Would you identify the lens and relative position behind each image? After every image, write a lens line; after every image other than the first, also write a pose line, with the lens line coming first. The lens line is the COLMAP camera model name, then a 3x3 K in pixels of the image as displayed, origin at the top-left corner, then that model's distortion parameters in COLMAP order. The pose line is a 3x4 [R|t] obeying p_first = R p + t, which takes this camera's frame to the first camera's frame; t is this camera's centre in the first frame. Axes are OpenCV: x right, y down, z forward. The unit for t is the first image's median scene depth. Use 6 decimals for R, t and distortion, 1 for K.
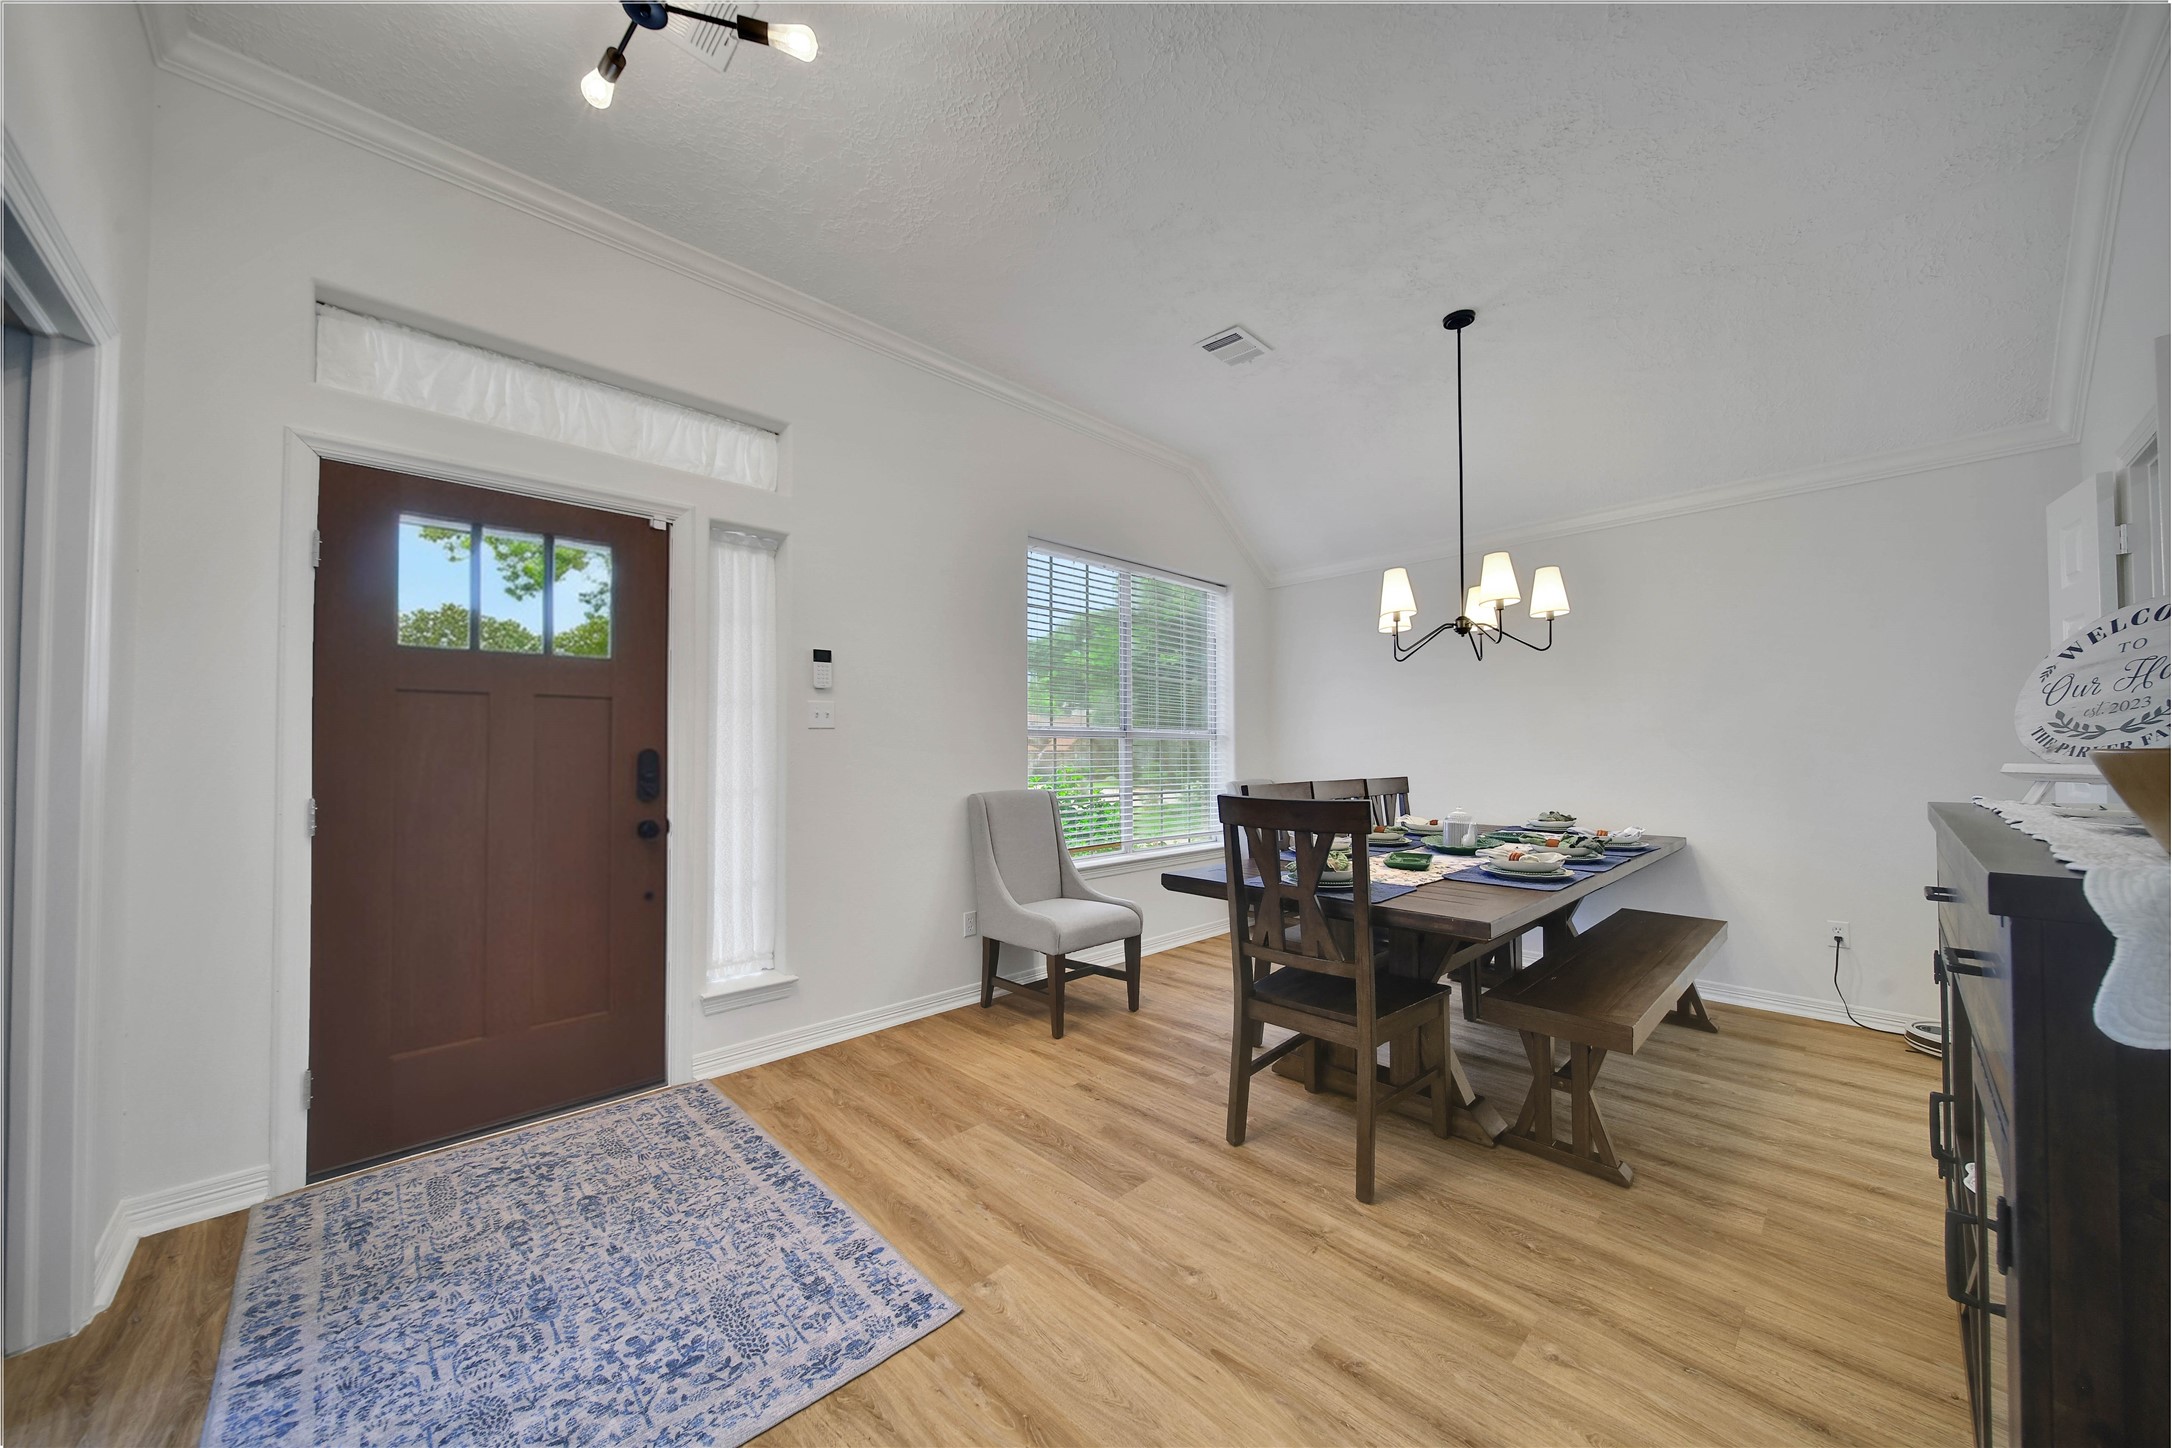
lens RADIAL K [[757.9, 0, 1081.6], [0, 757.9, 741.1], [0, 0, 1]] dist [-0.001151, -0.001107]
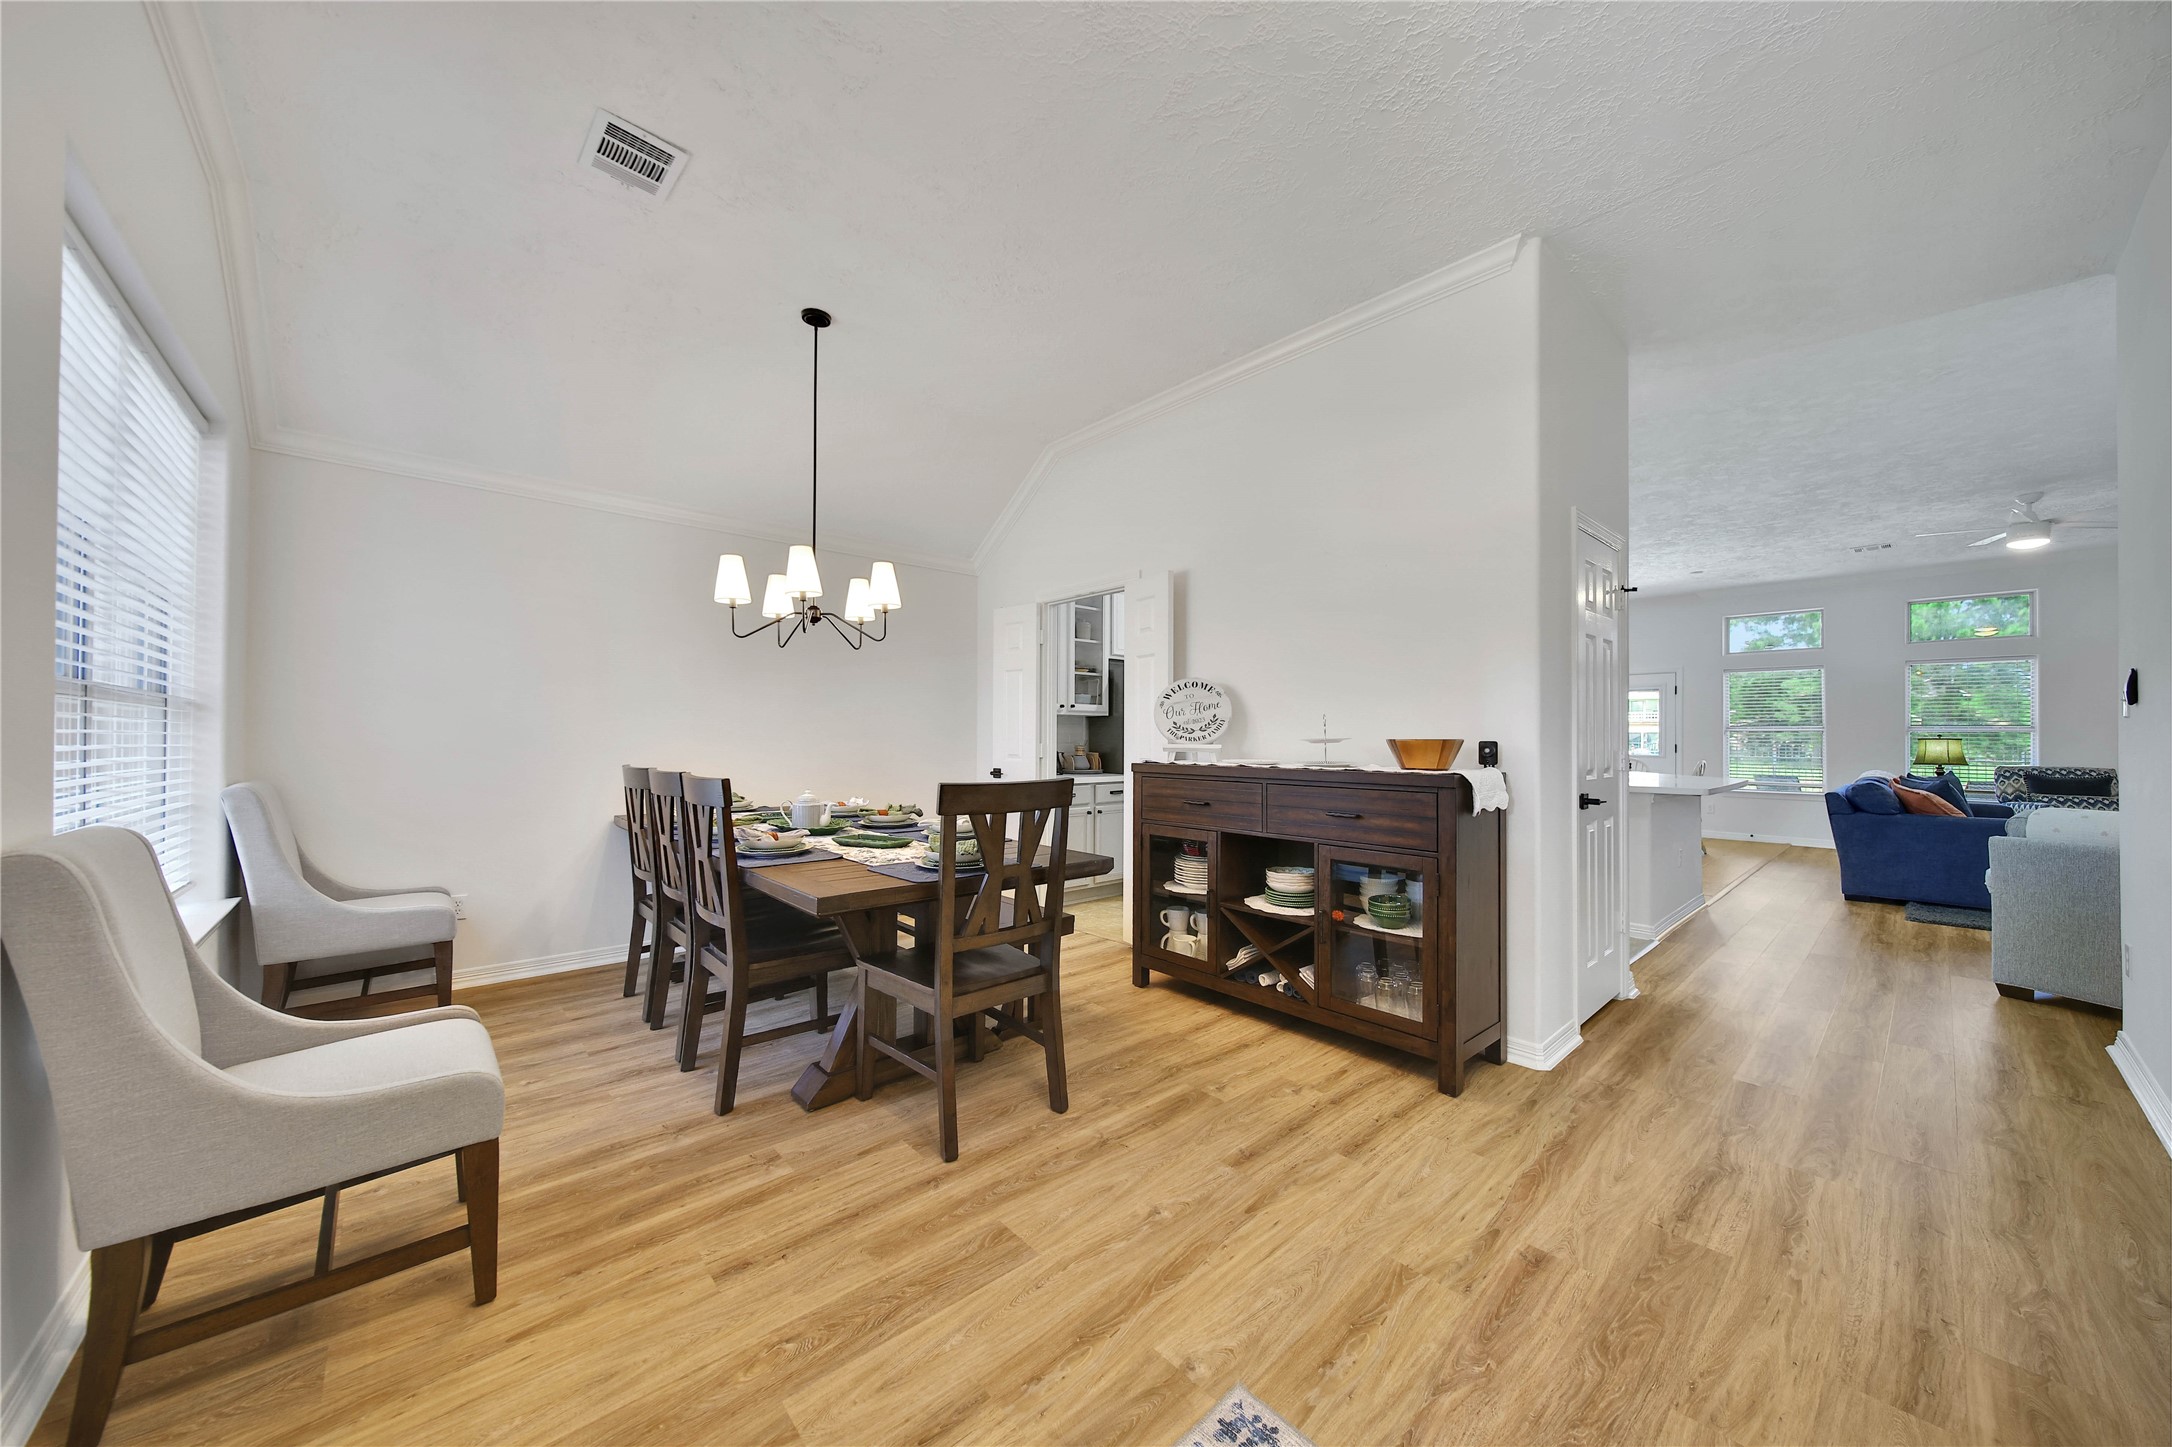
lens RADIAL K [[757.9, 0, 1090.2], [0, 757.9, 731.2], [0, 0, 1]] dist [-0.001151, -0.001107]
pose [[0.023703, 0.013759, 0.999624, -0.861889], [-0.020217, 0.999707, -0.013281, 0.021966], [-0.999515, -0.019895, 0.023974, 0.974299]]
